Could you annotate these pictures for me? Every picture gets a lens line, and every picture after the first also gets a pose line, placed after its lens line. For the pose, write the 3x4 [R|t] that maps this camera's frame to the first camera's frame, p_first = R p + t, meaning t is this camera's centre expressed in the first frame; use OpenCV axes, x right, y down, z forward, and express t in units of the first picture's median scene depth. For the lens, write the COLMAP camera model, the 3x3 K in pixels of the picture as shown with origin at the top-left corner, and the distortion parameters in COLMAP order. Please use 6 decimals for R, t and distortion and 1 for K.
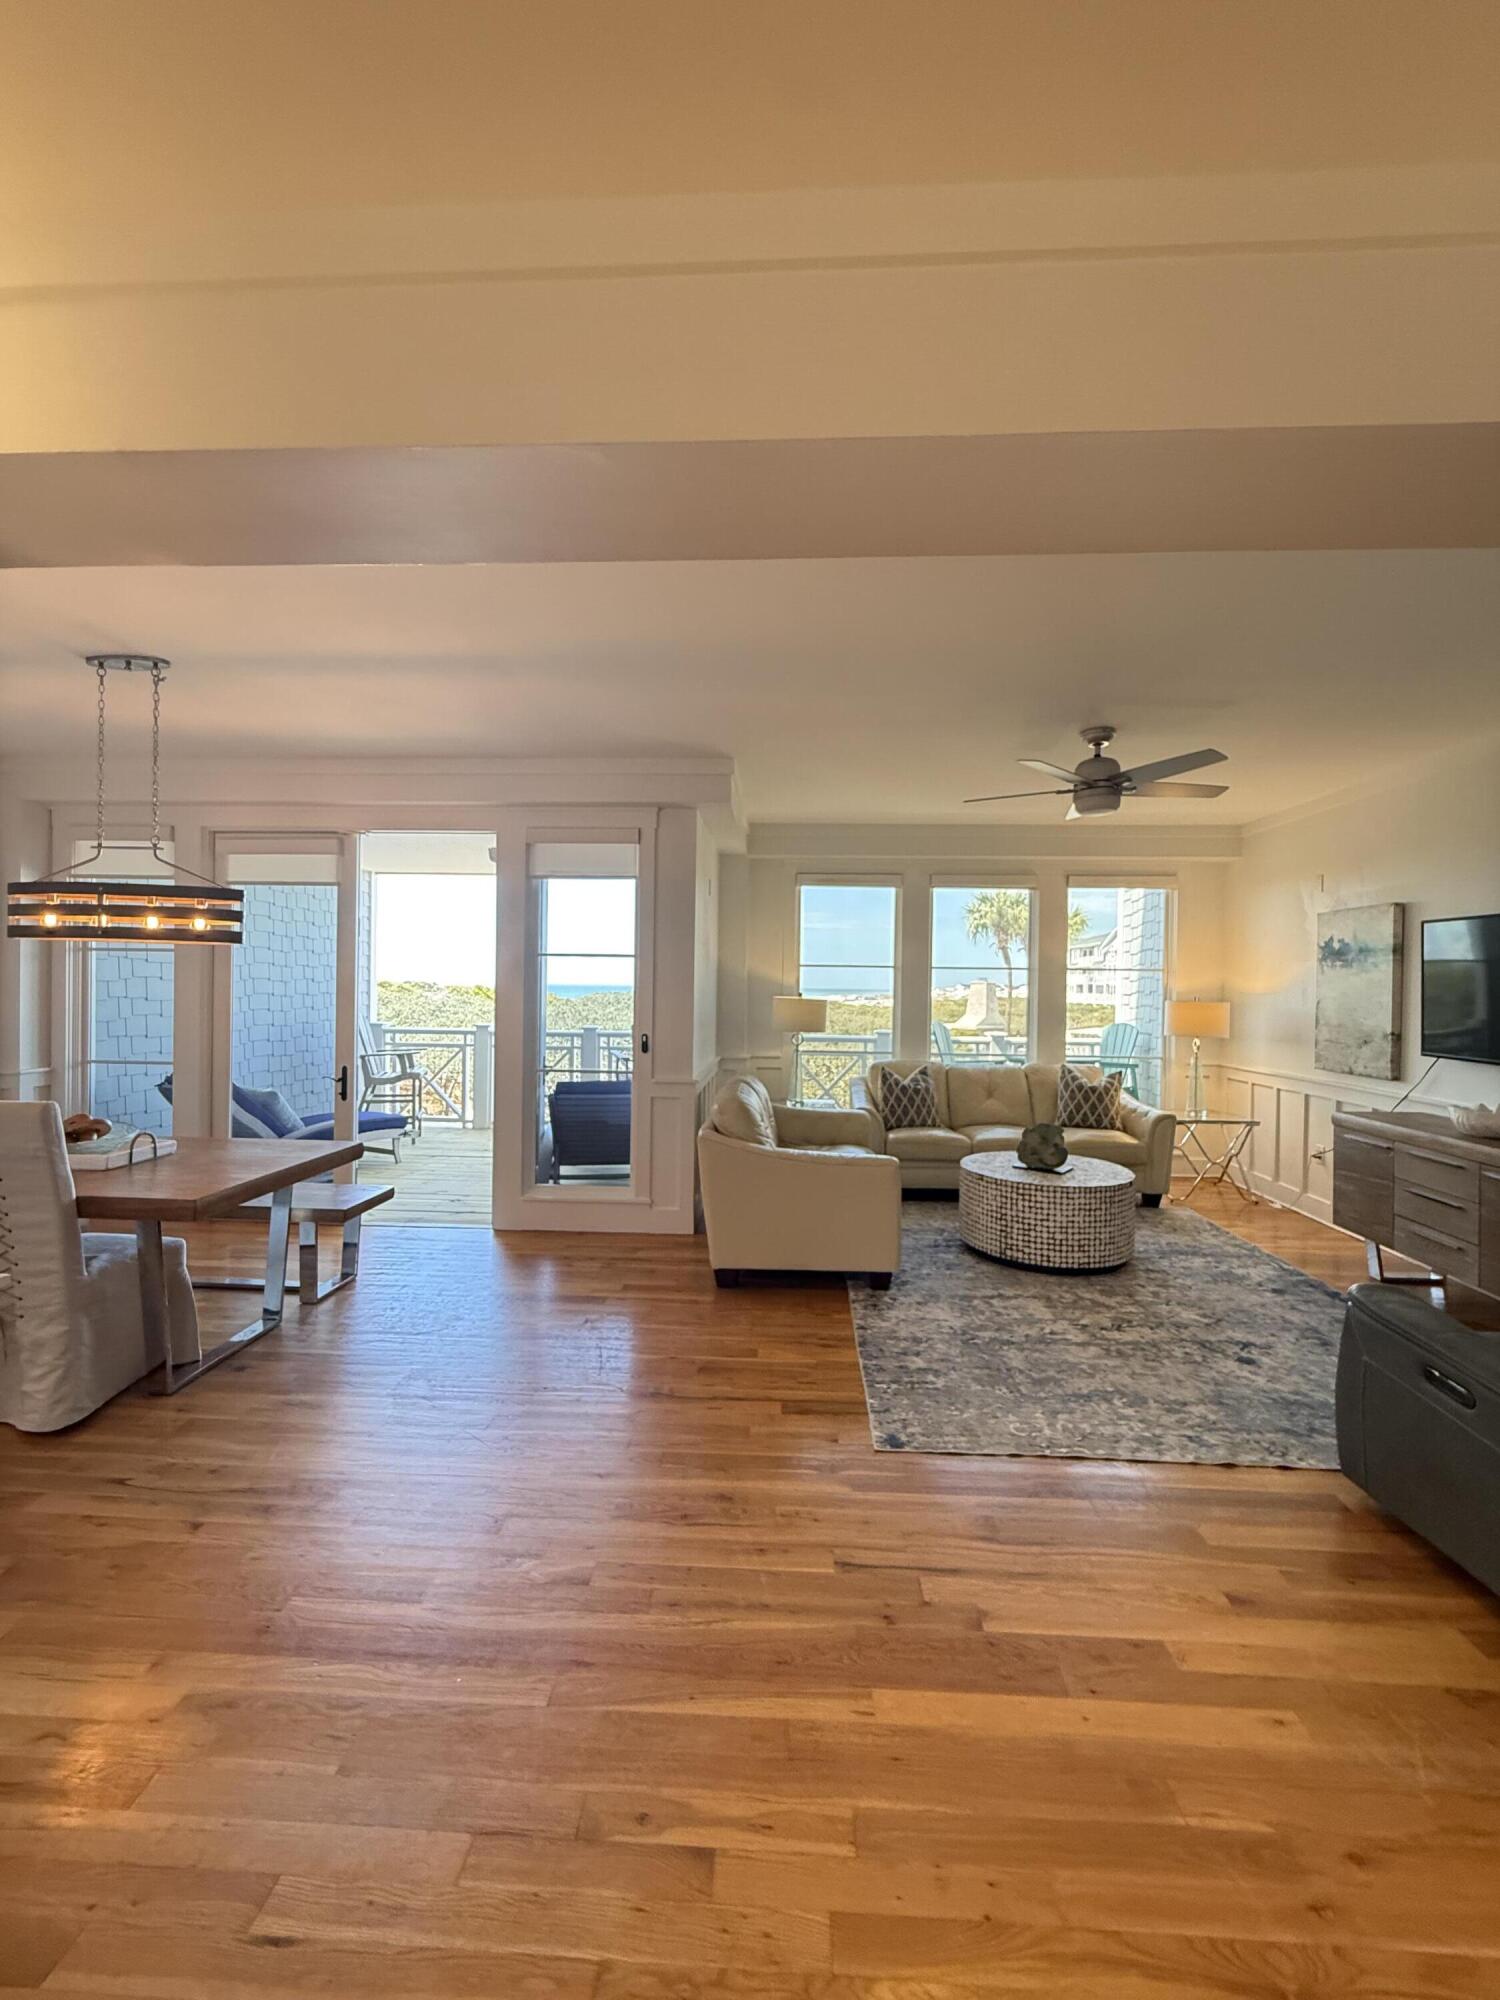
lens RADIAL K [[803.4, 0, 750.1], [0, 803.4, 991.9], [0, 0, 1]] dist [-0.001946, 0.000191]
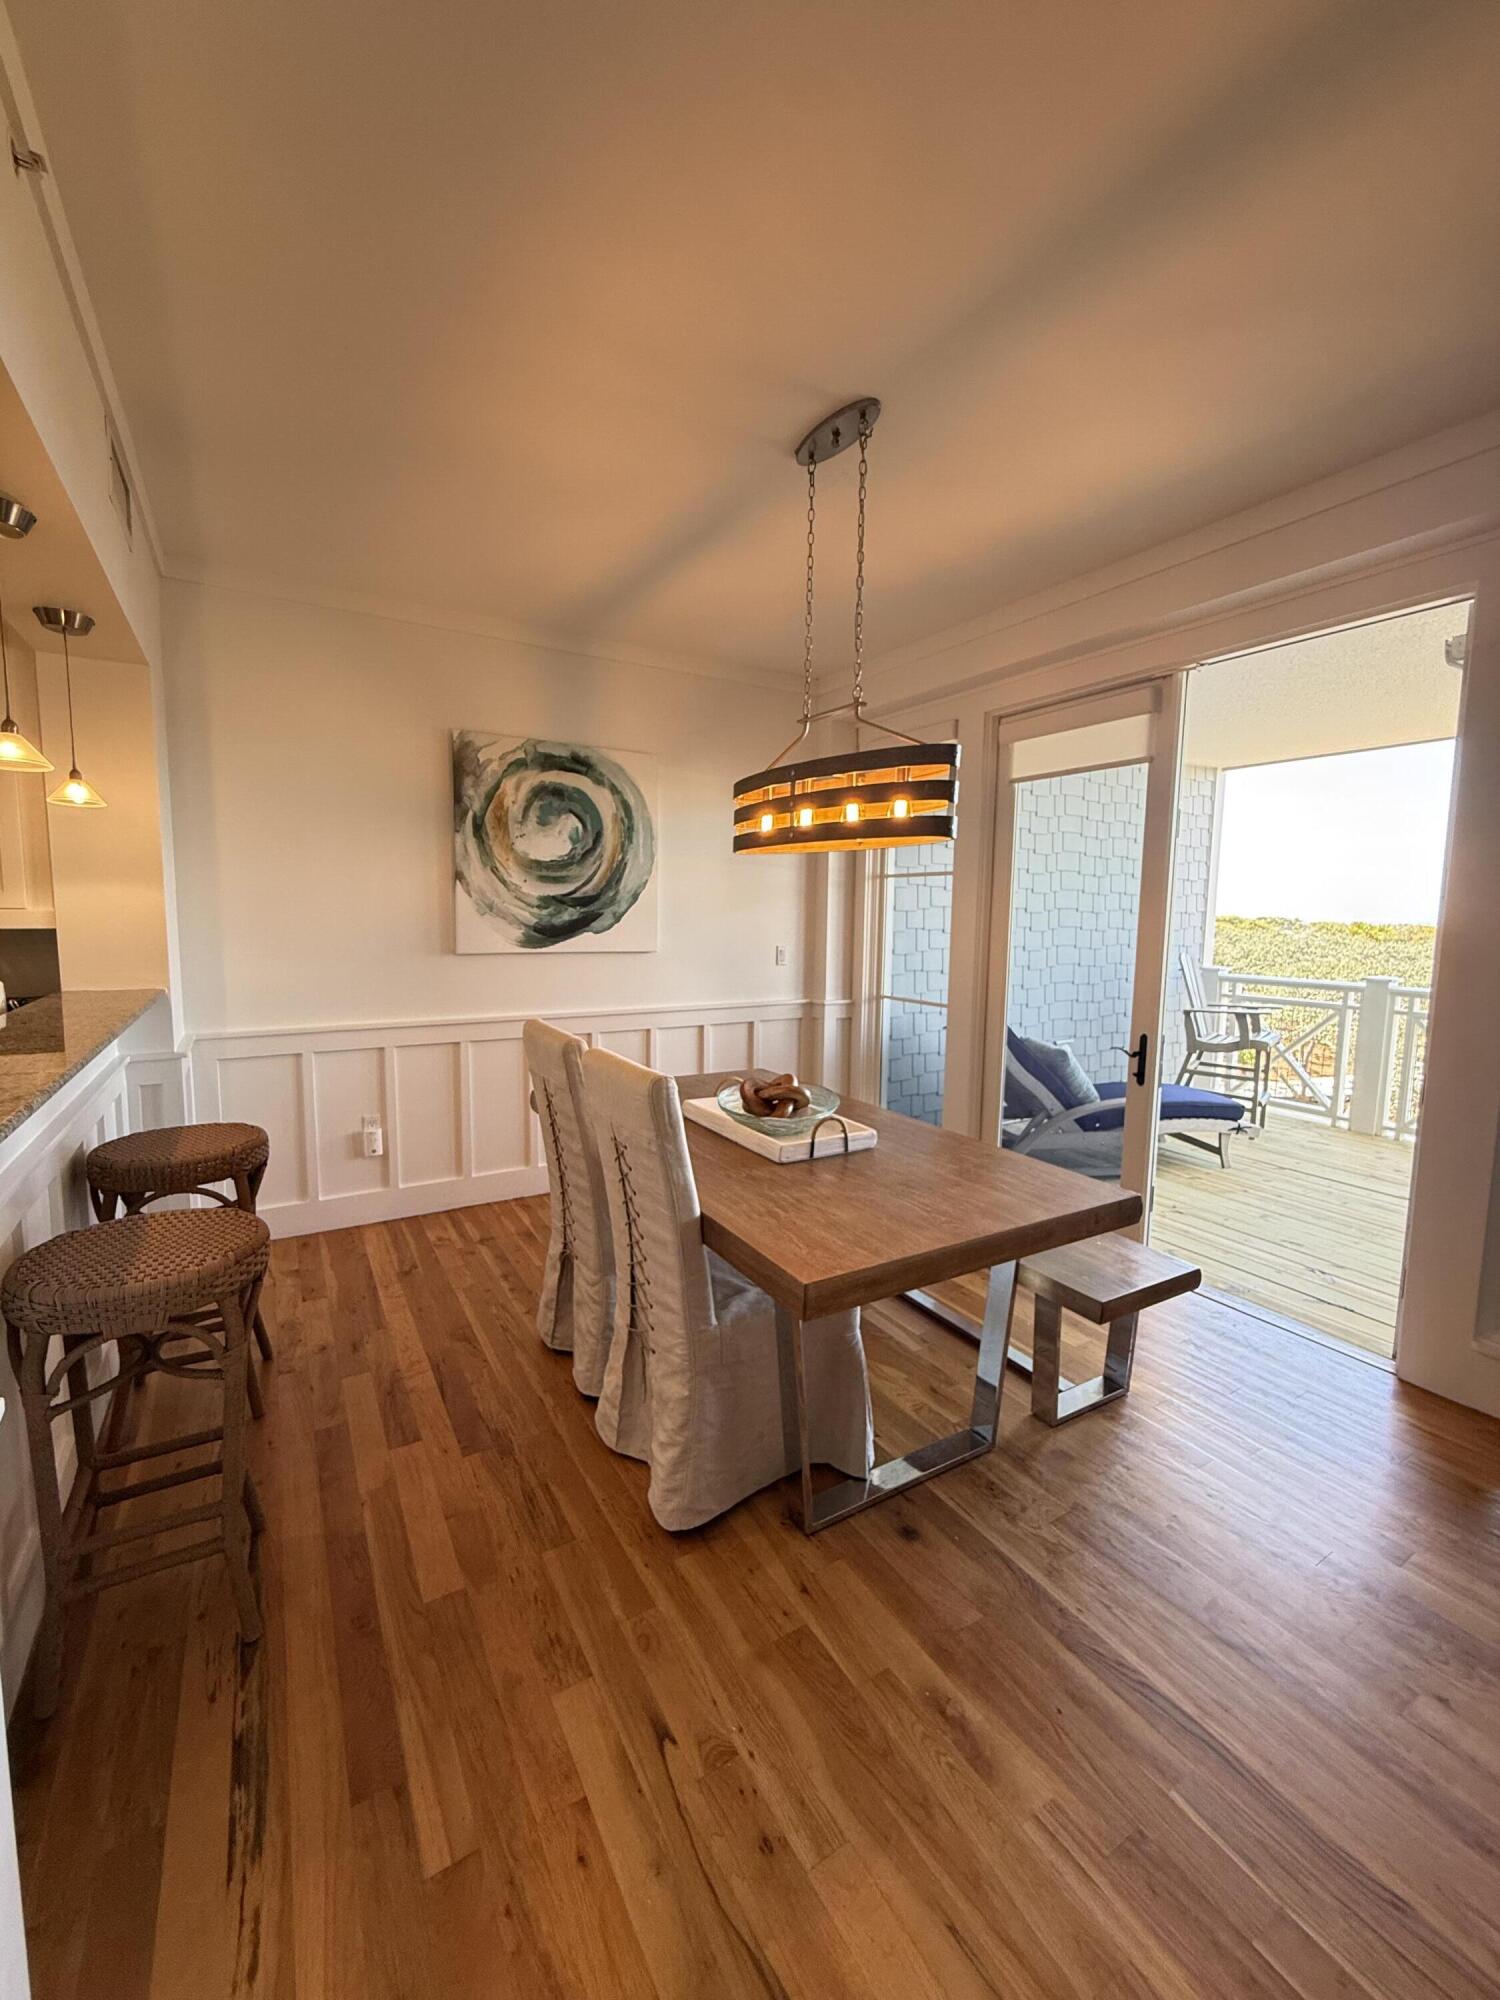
lens RADIAL K [[803.4, 0, 753.1], [0, 803.4, 995.4], [0, 0, 1]] dist [-0.001946, 0.000191]
pose [[0.567359, 0.079035, -0.819669, -0.142687], [-0.011192, 0.996032, 0.088293, 0.004223], [0.823395, -0.040920, 0.565992, 0.351850]]
